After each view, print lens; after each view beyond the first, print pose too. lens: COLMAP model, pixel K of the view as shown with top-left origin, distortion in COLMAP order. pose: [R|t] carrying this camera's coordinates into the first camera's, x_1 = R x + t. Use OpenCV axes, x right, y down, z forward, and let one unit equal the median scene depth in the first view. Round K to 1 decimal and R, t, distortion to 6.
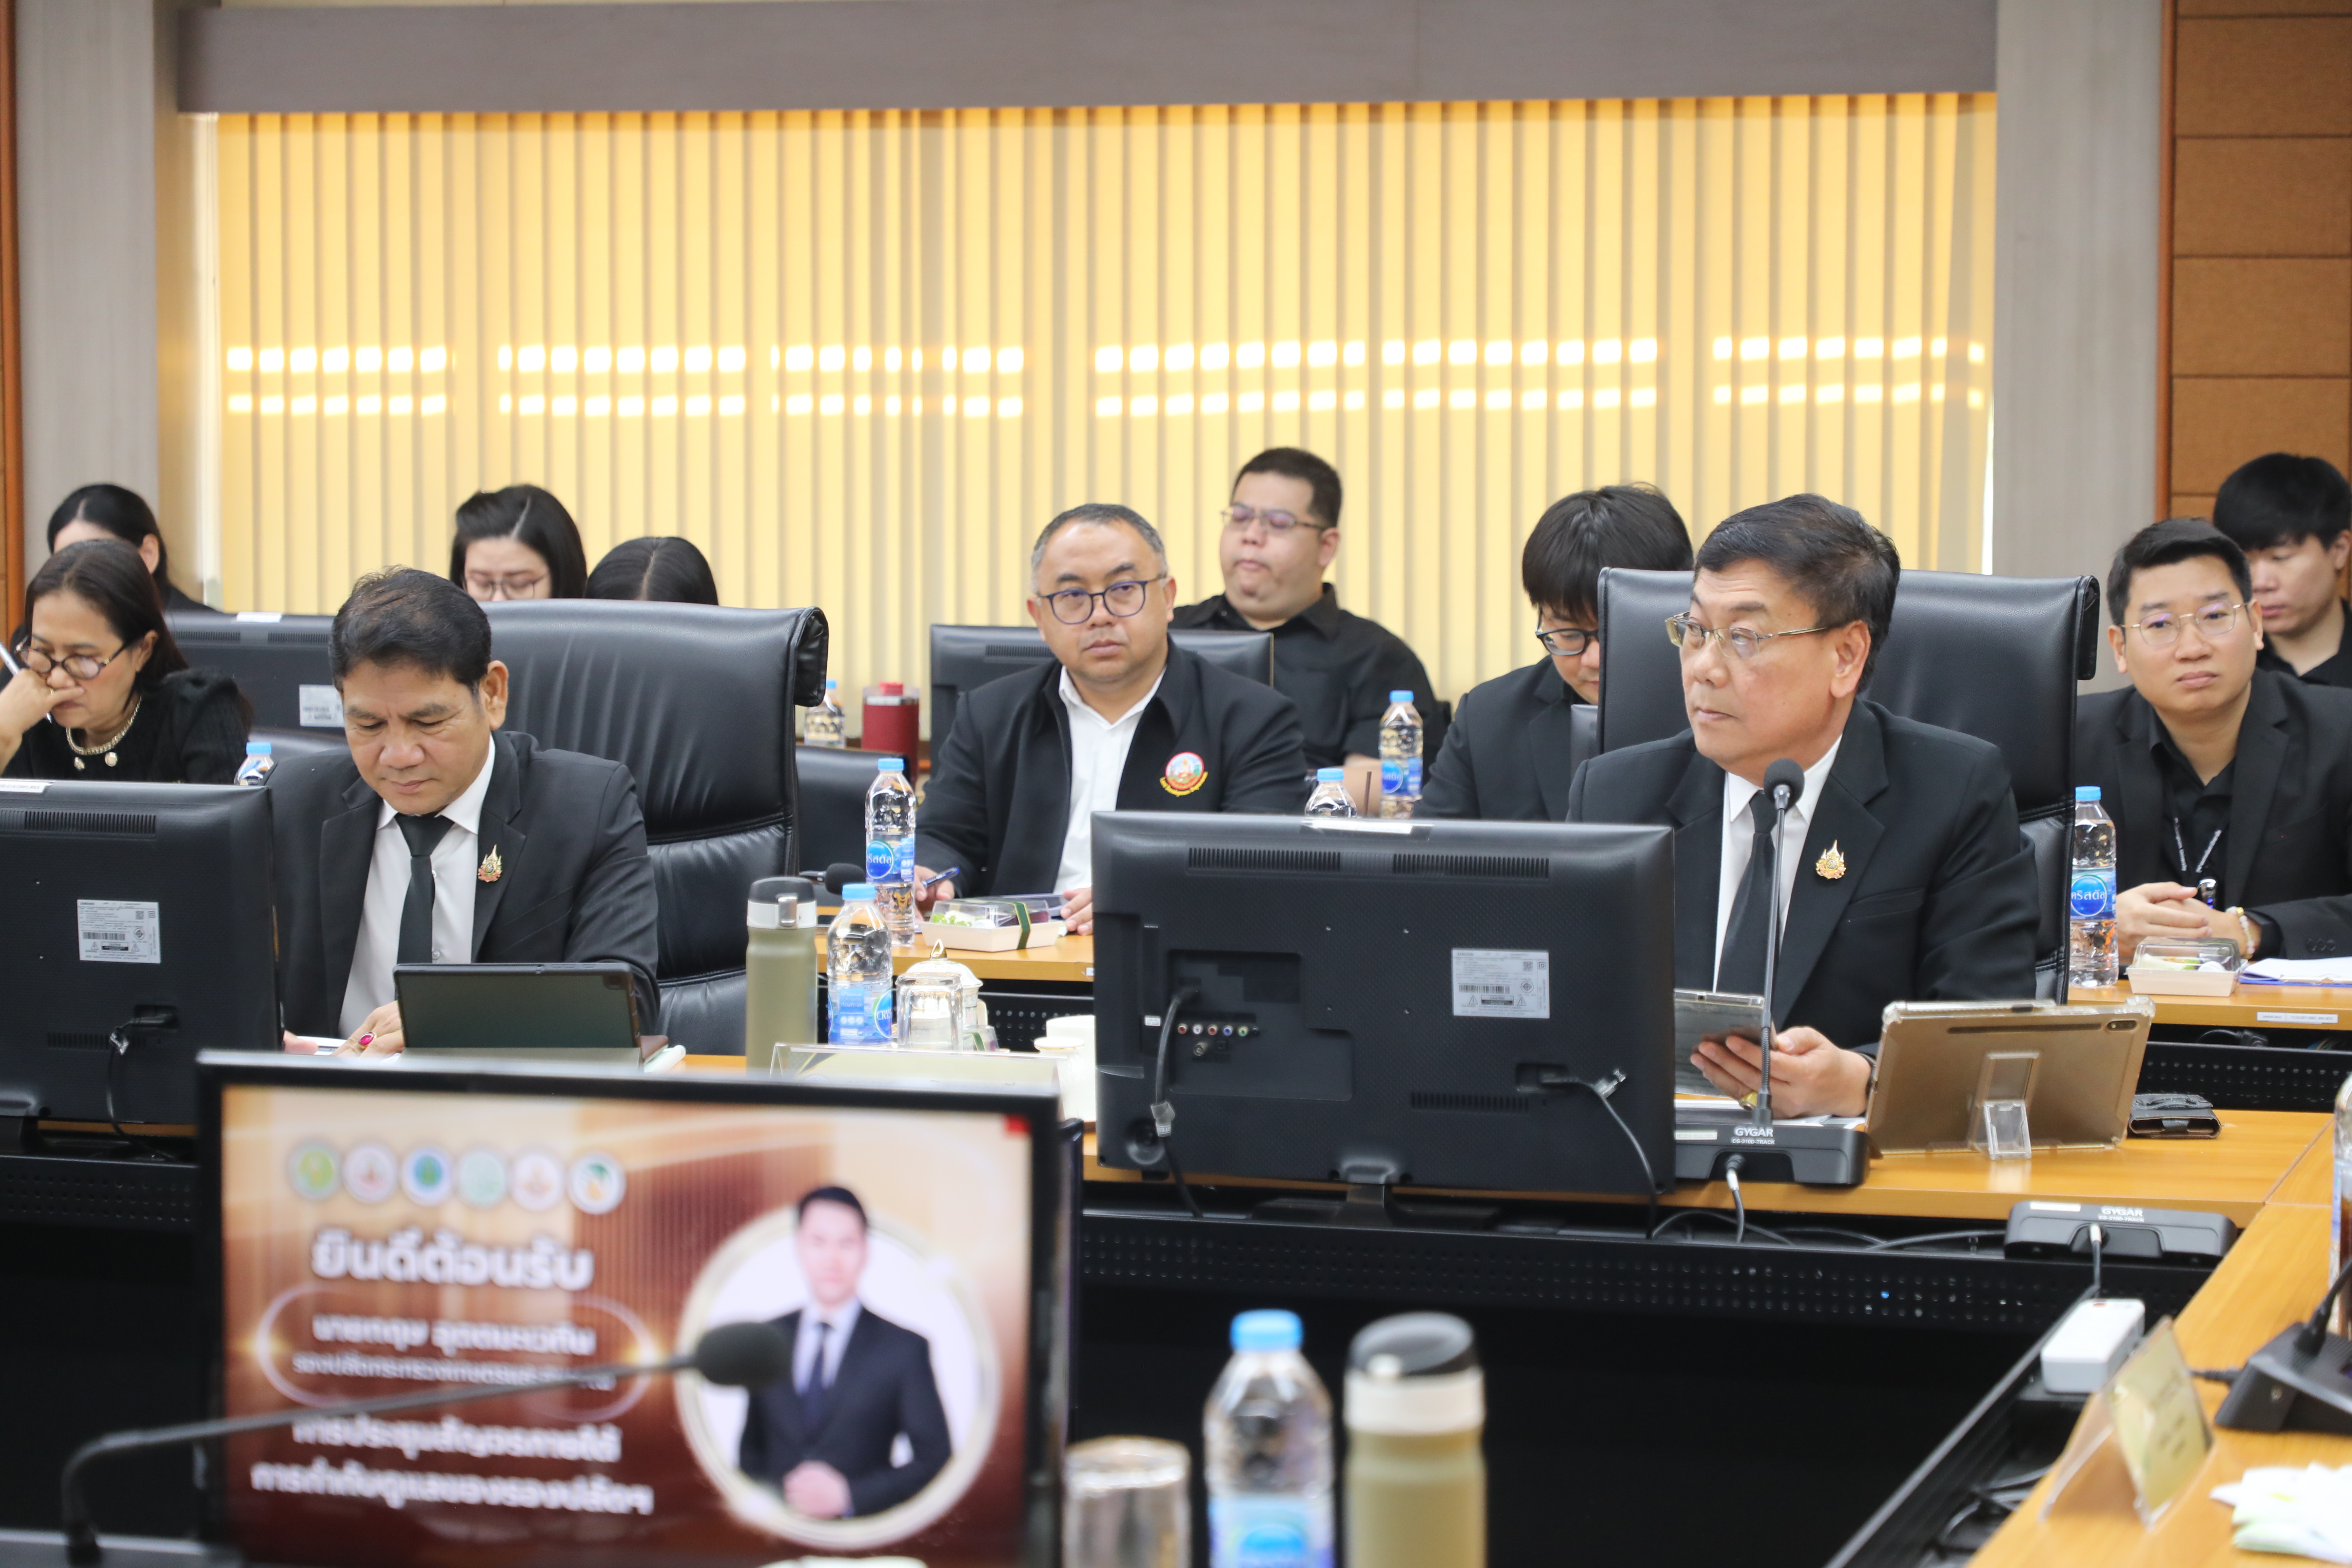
lens RADIAL K [[5644.1, 0, 1176.0], [0, 5644.1, 784.0], [0, 0, 1]] dist [0.064988, 0.156010]
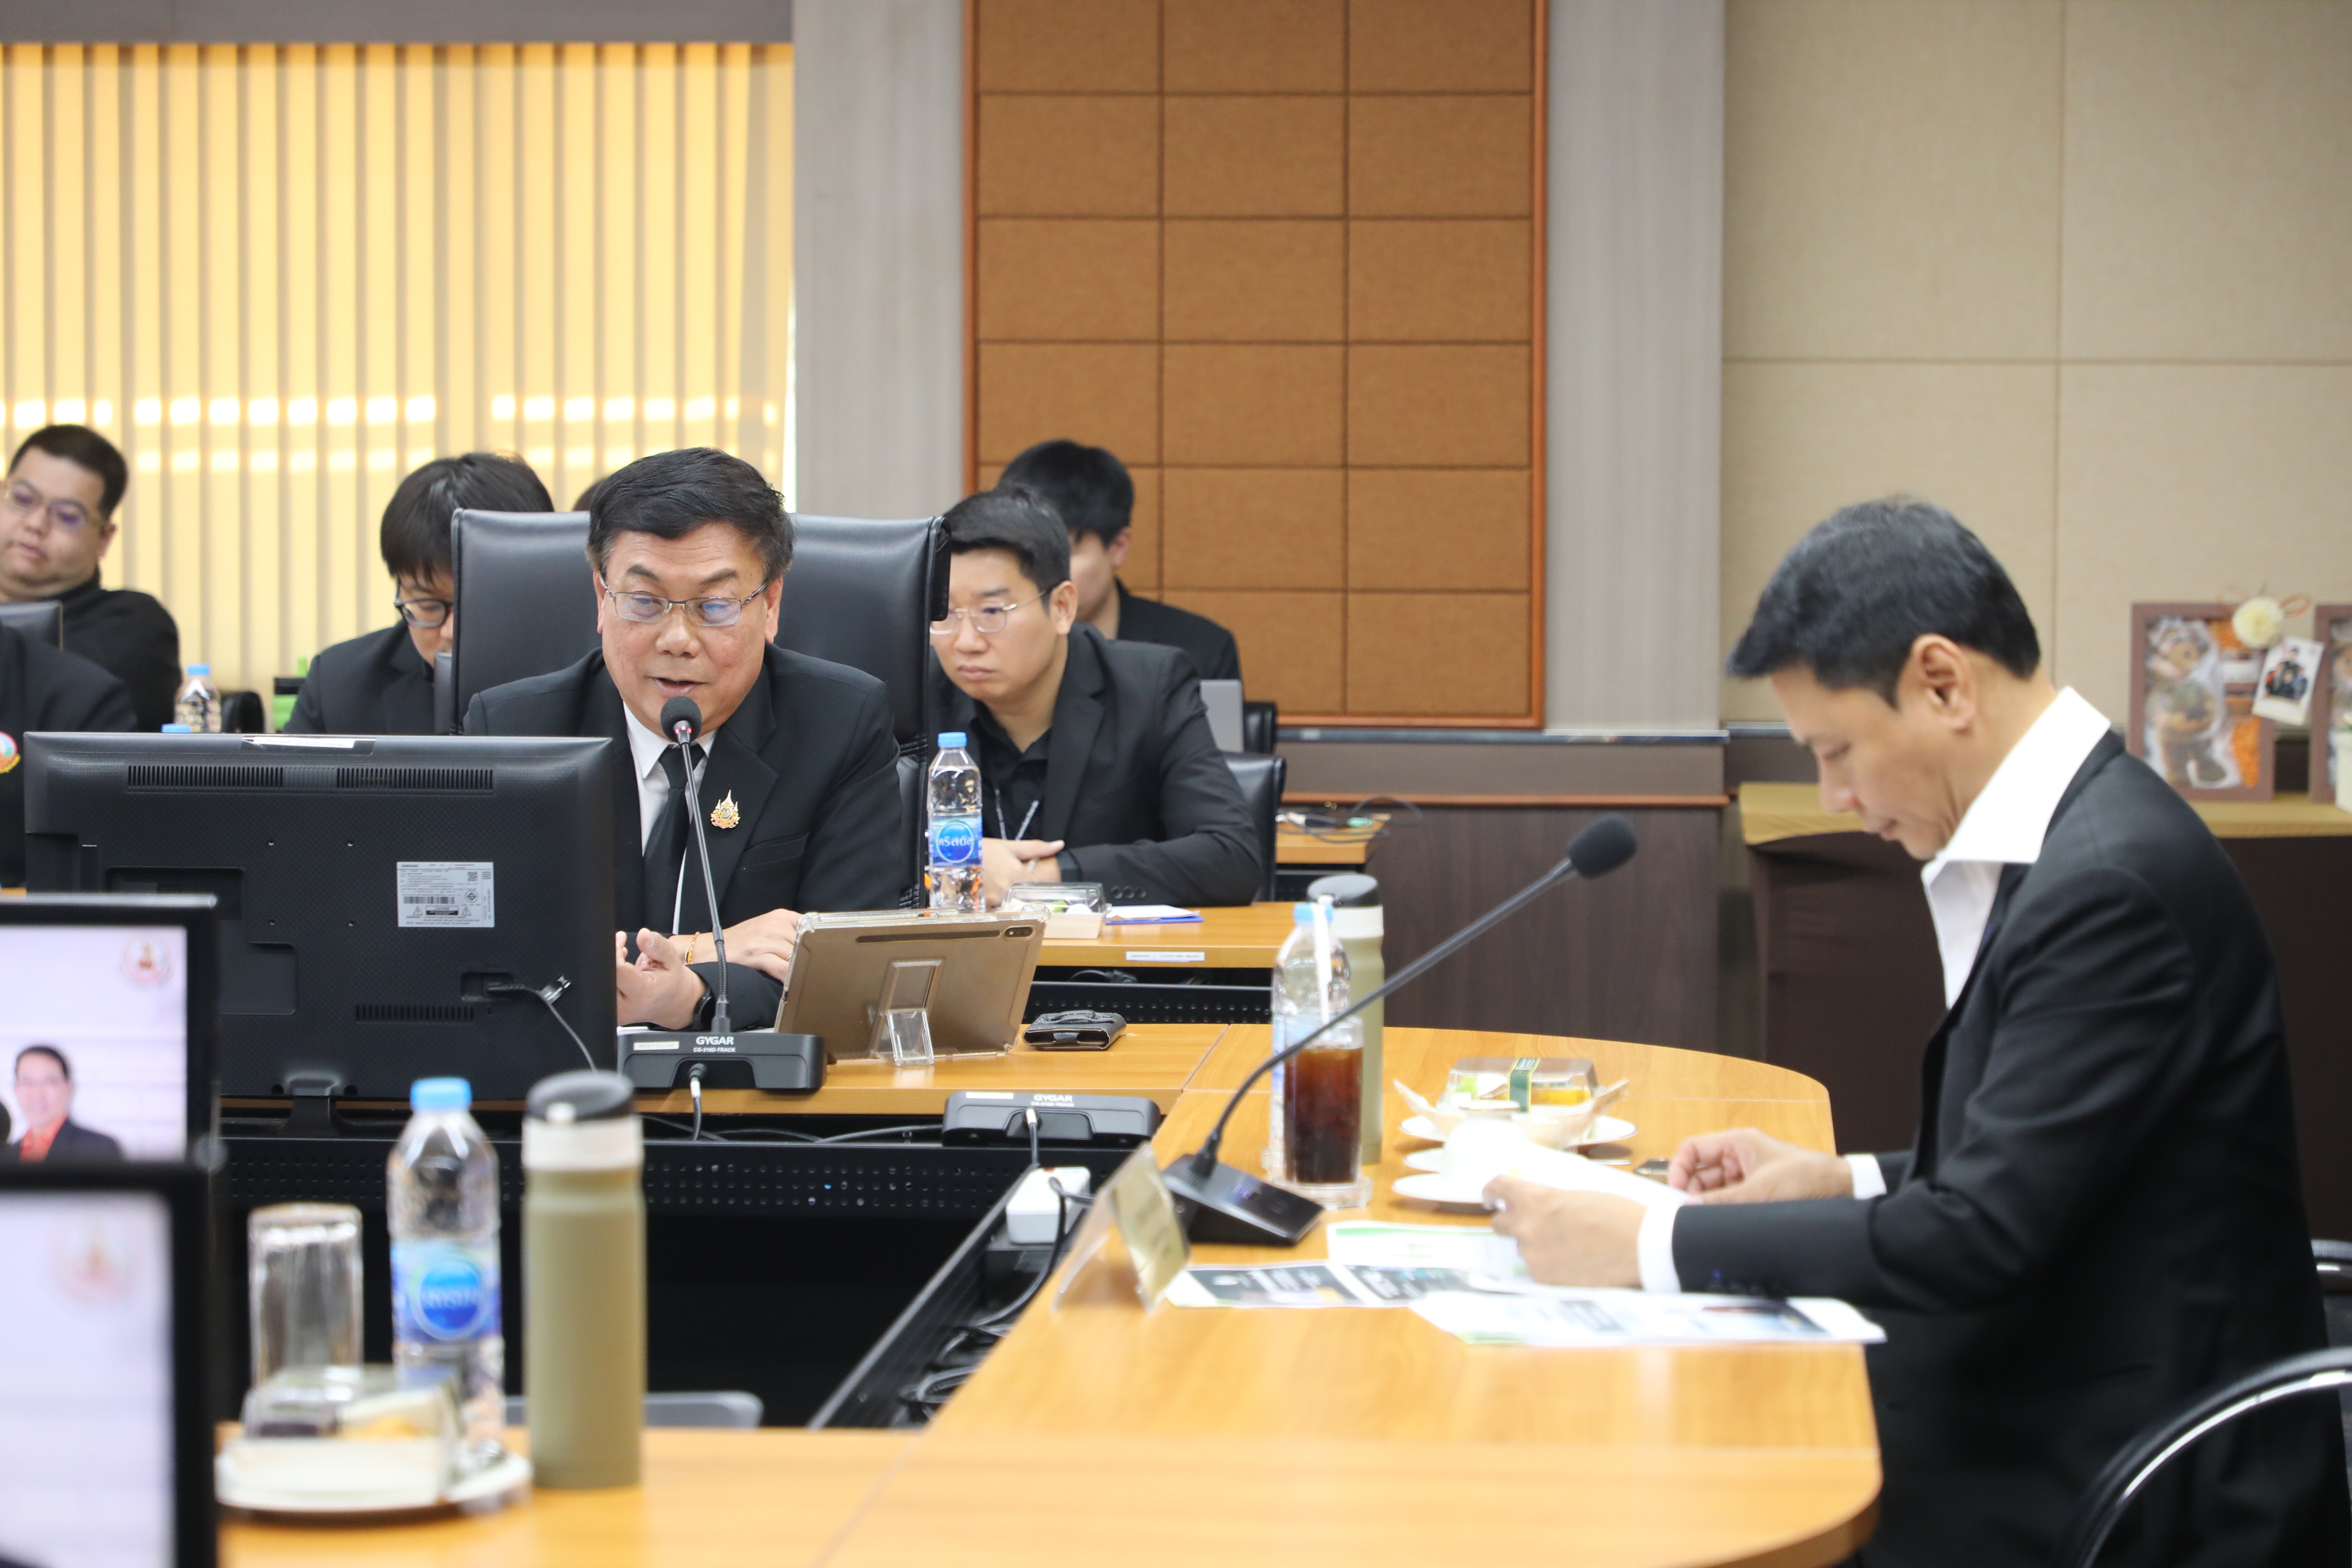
lens RADIAL K [[6831.4, 0, 1176.0], [0, 6831.4, 784.0], [0, 0, 1]] dist [0.115610, -1.184051]
pose [[0.973317, -0.009970, 0.229248, -0.096134], [0.014091, 0.999767, -0.016348, 0.037330], [-0.229032, 0.019142, 0.973231, -0.226675]]
